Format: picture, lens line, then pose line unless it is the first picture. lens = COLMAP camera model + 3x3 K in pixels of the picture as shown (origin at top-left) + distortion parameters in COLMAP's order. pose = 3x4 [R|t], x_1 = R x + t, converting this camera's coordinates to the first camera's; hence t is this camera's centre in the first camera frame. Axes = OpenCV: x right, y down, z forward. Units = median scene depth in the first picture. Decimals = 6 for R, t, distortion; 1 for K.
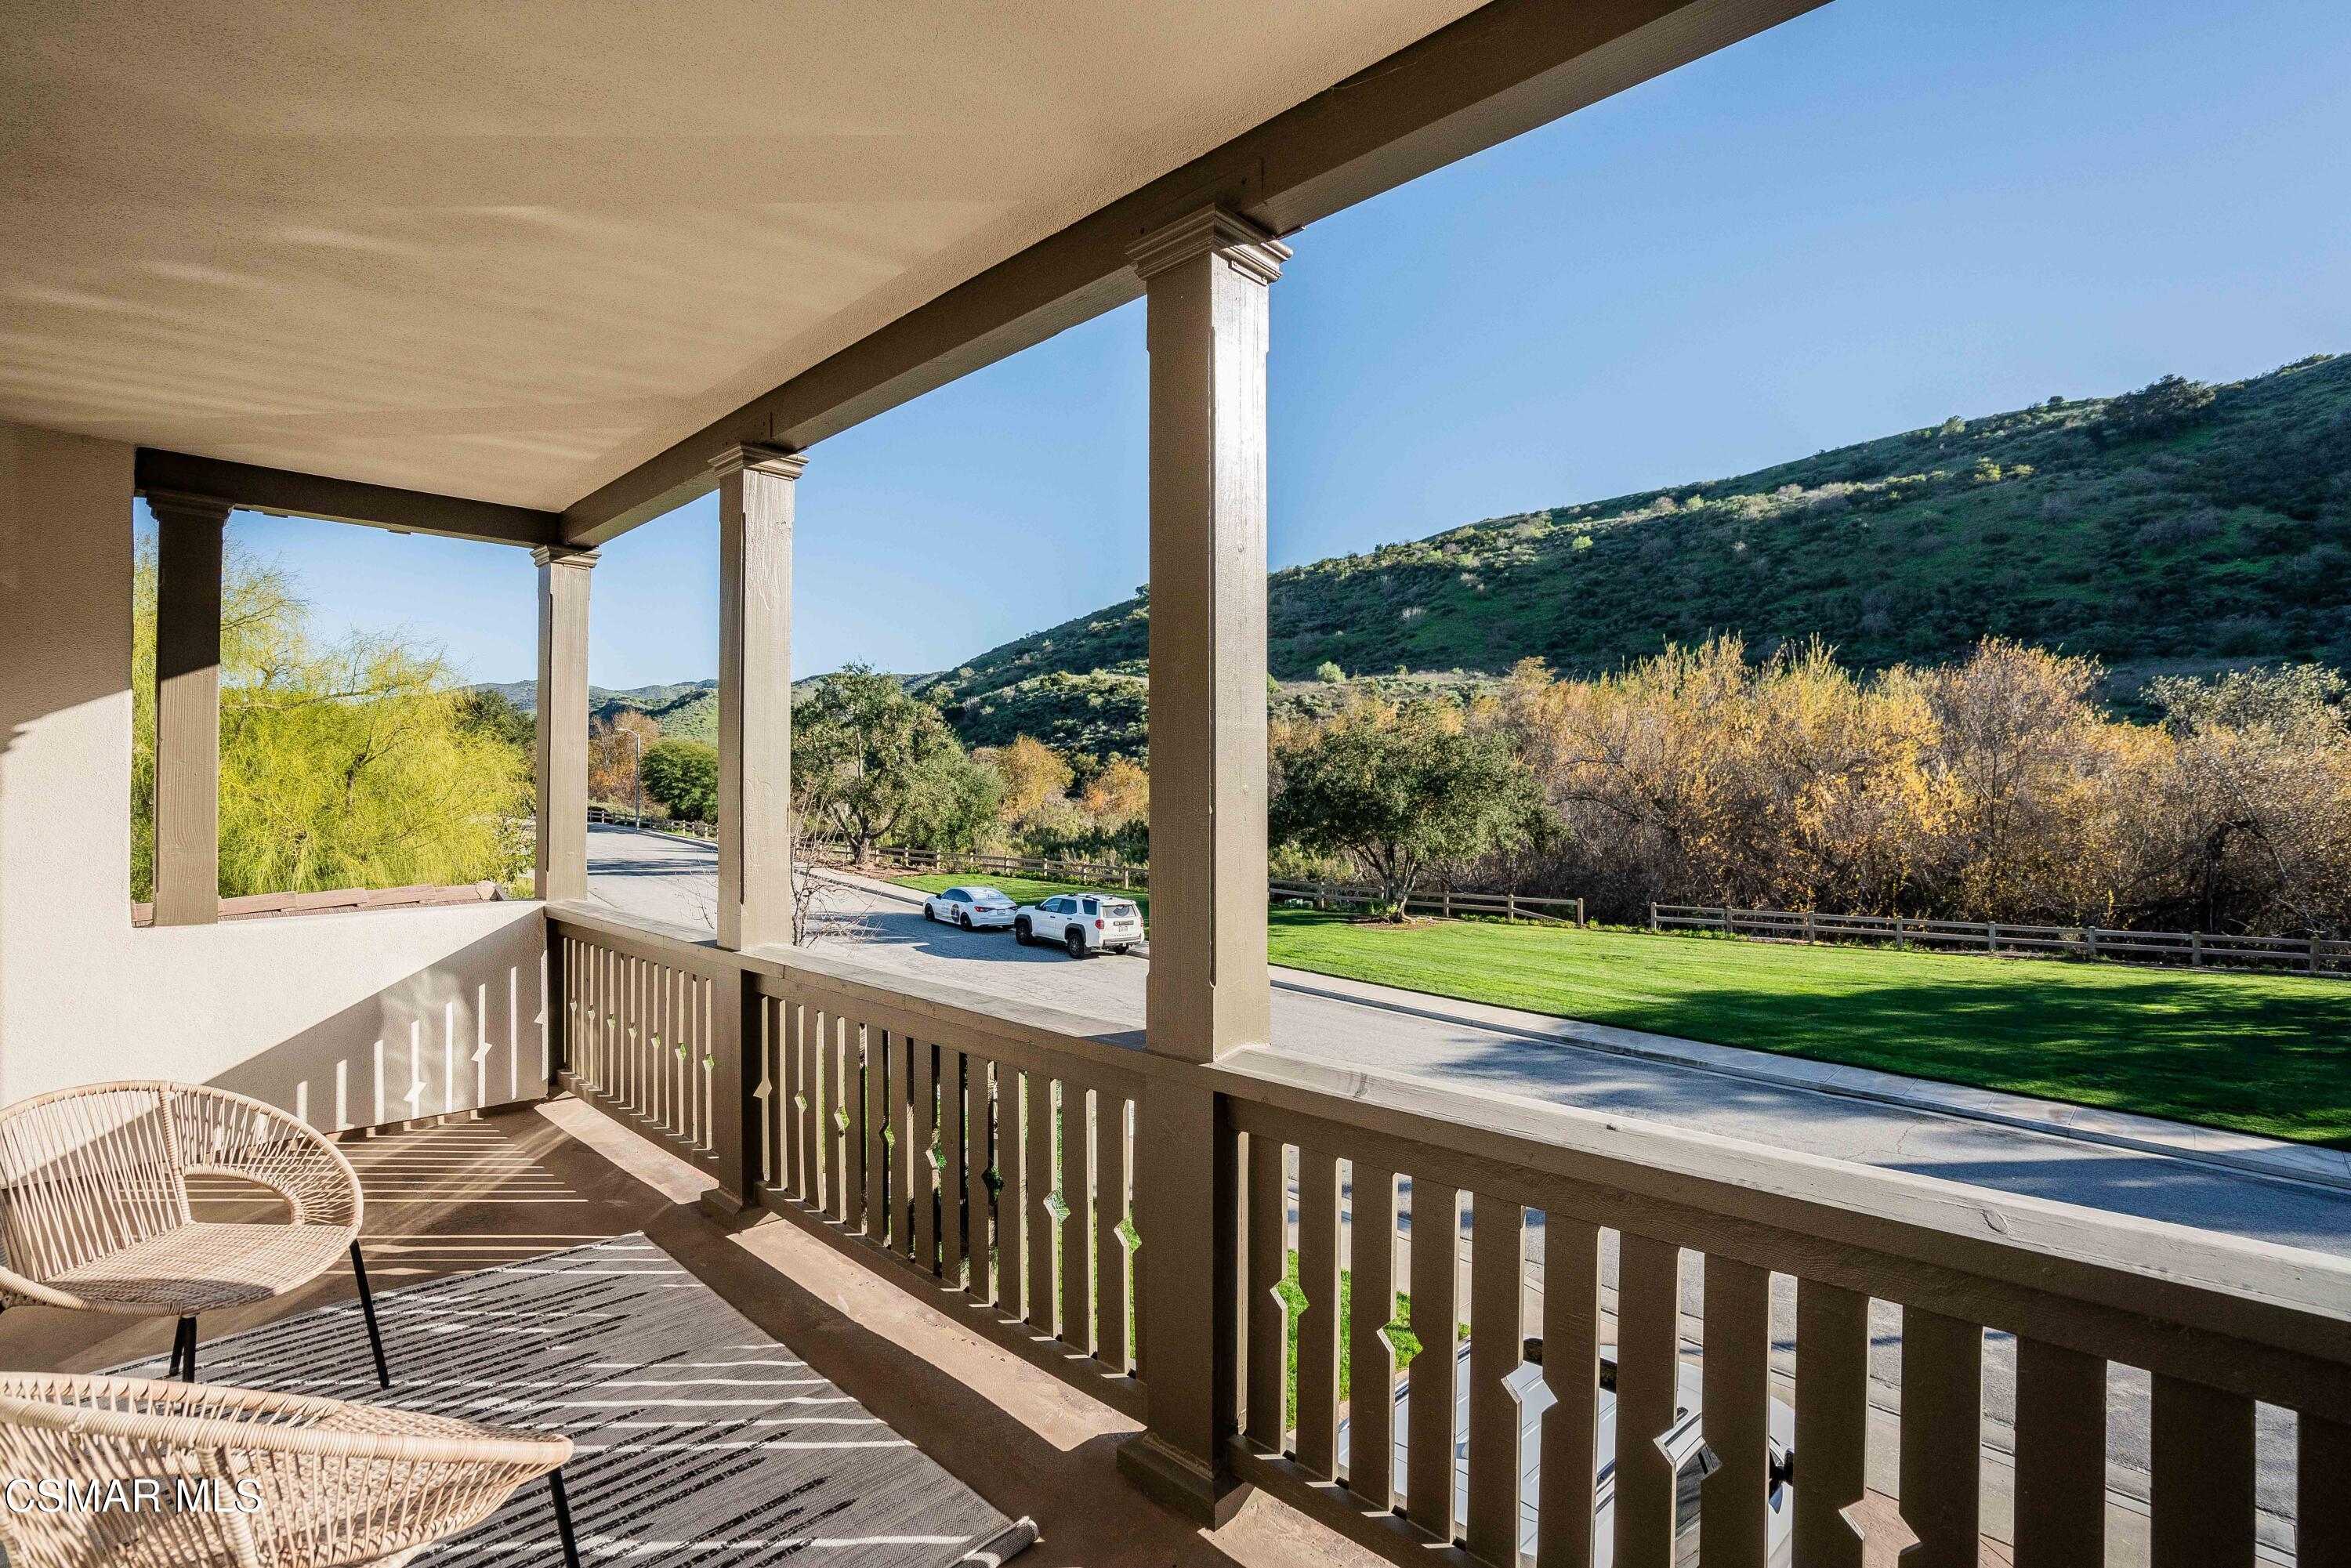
lens RADIAL K [[1073.9, 0, 1192.9], [0, 1073.9, 787.8], [0, 0, 1]] dist [-0.004516, 0.000828]
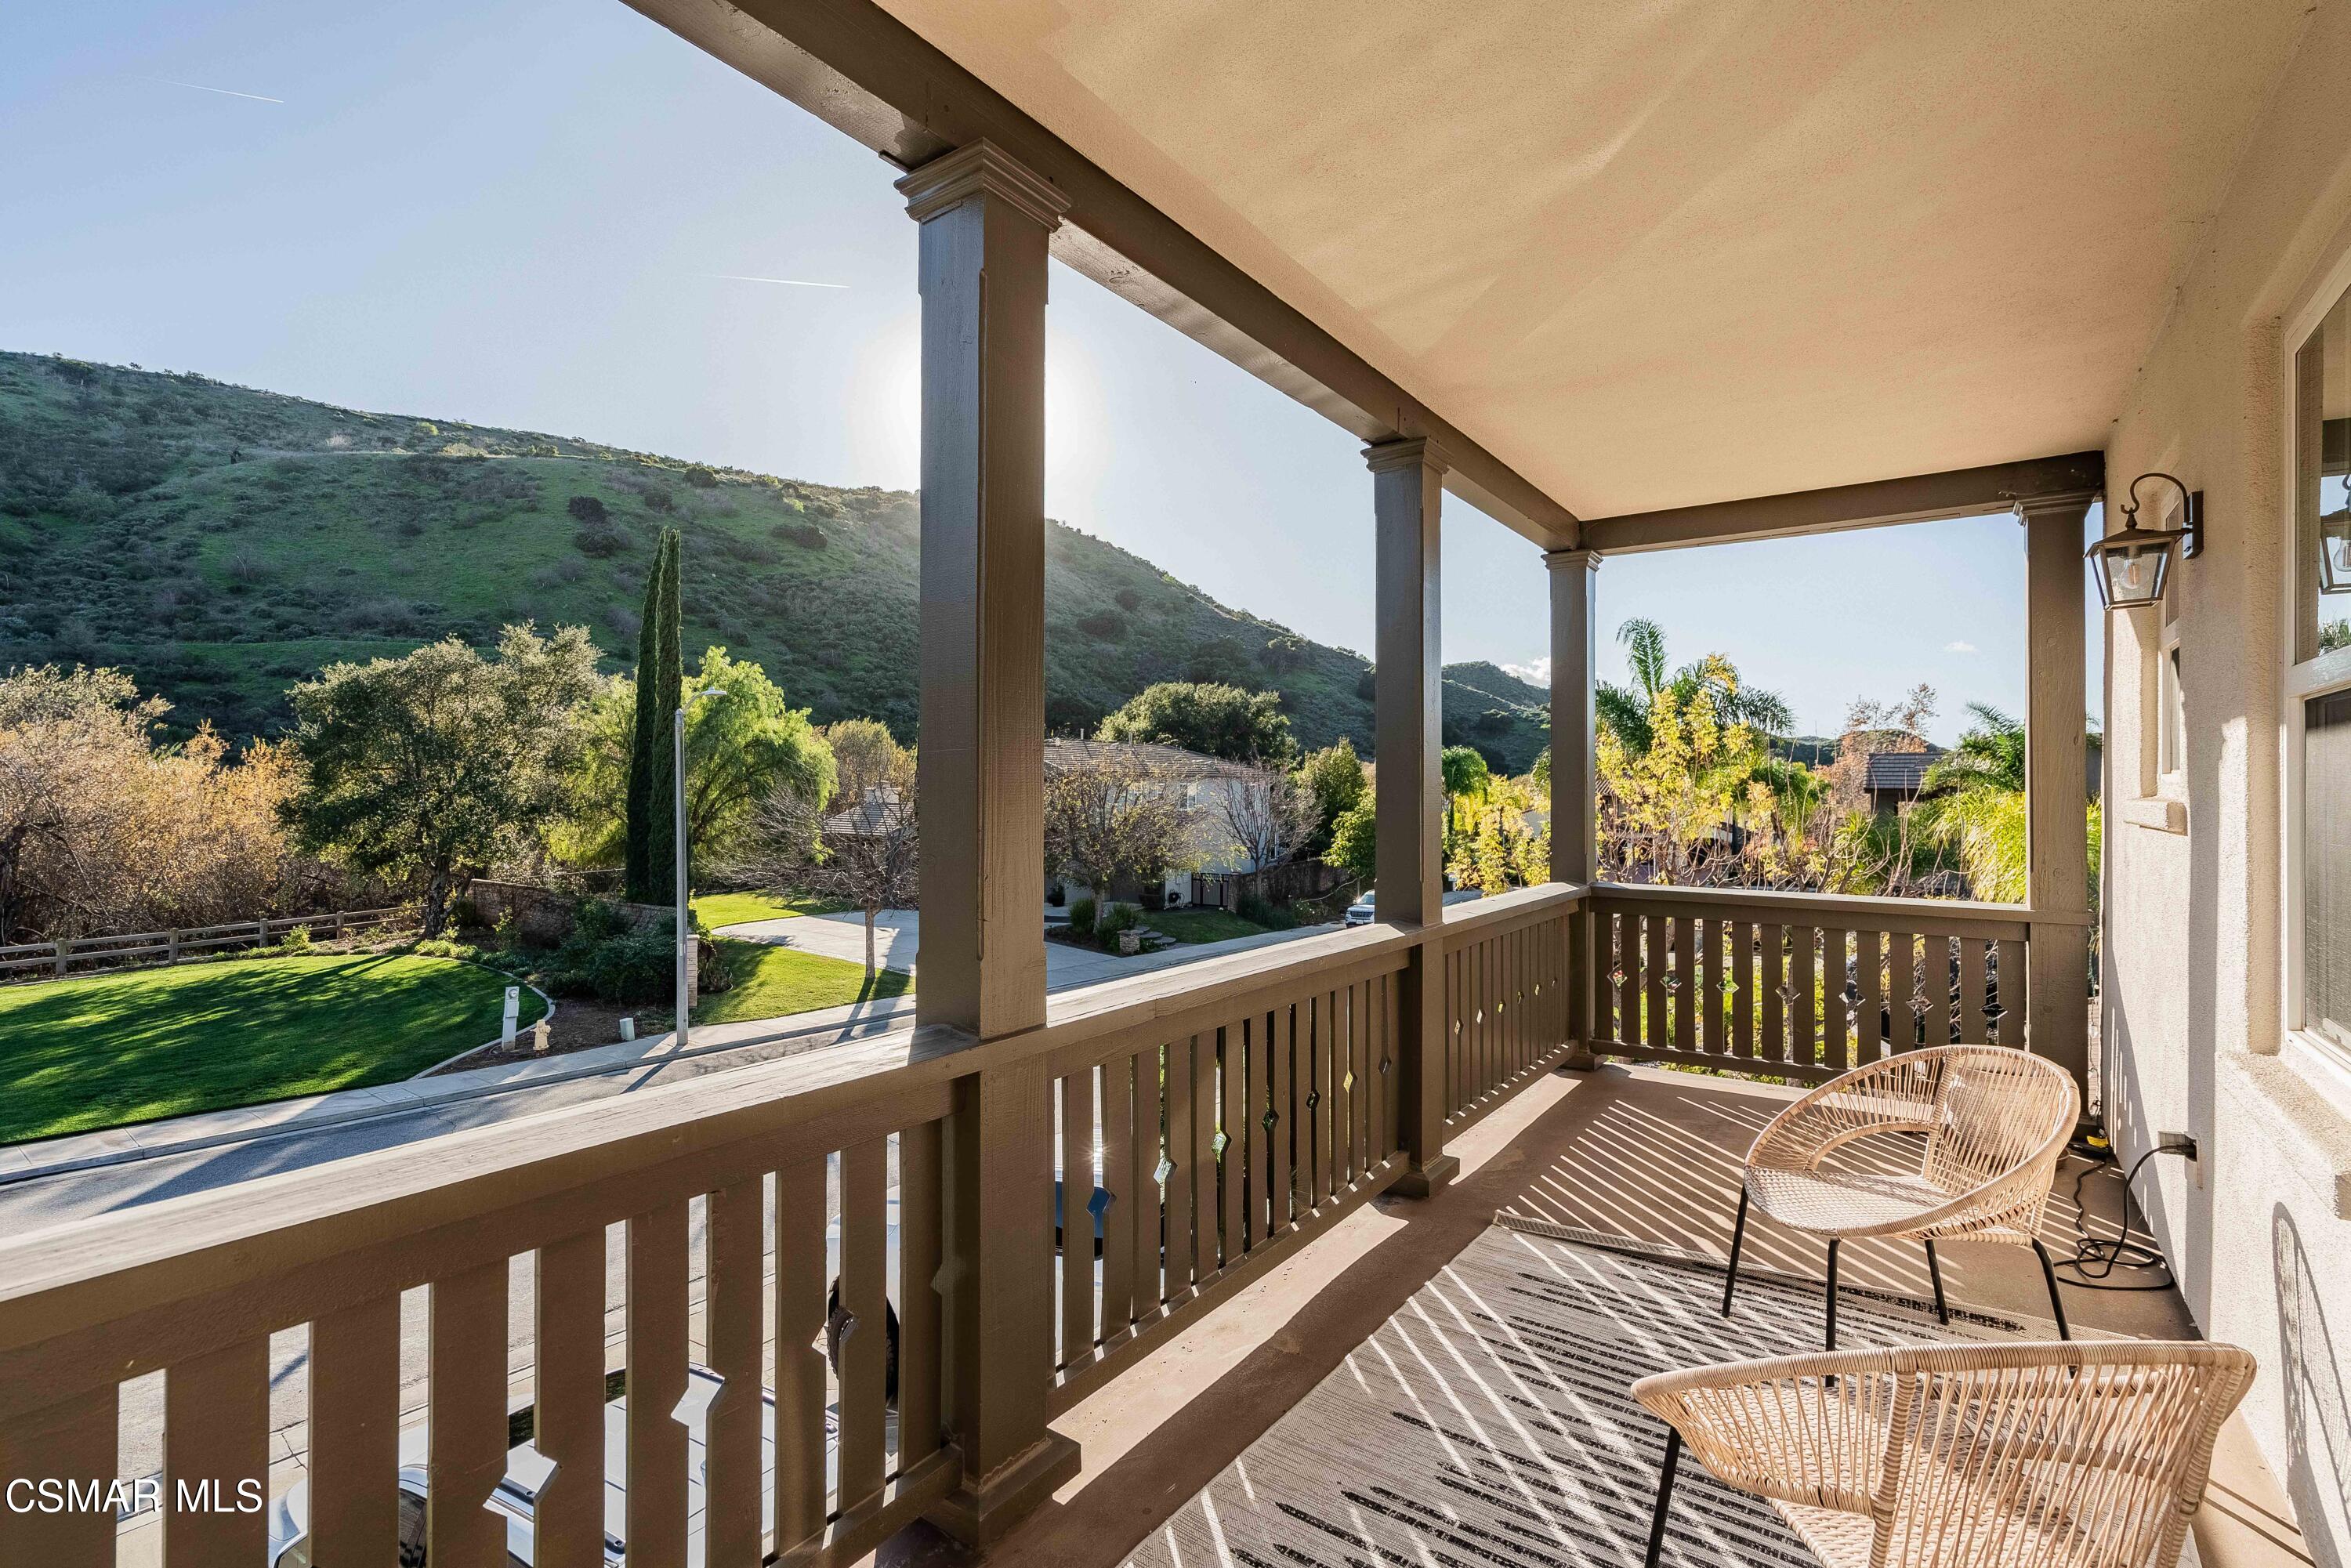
lens RADIAL K [[1073.9, 0, 1186.7], [0, 1073.9, 788.1], [0, 0, 1]] dist [-0.004516, 0.000828]
pose [[-0.136960, 0.006262, 0.990557, -0.611947], [-0.001268, 0.999978, -0.006497, 0.024748], [-0.990576, -0.002146, -0.136949, 0.612489]]
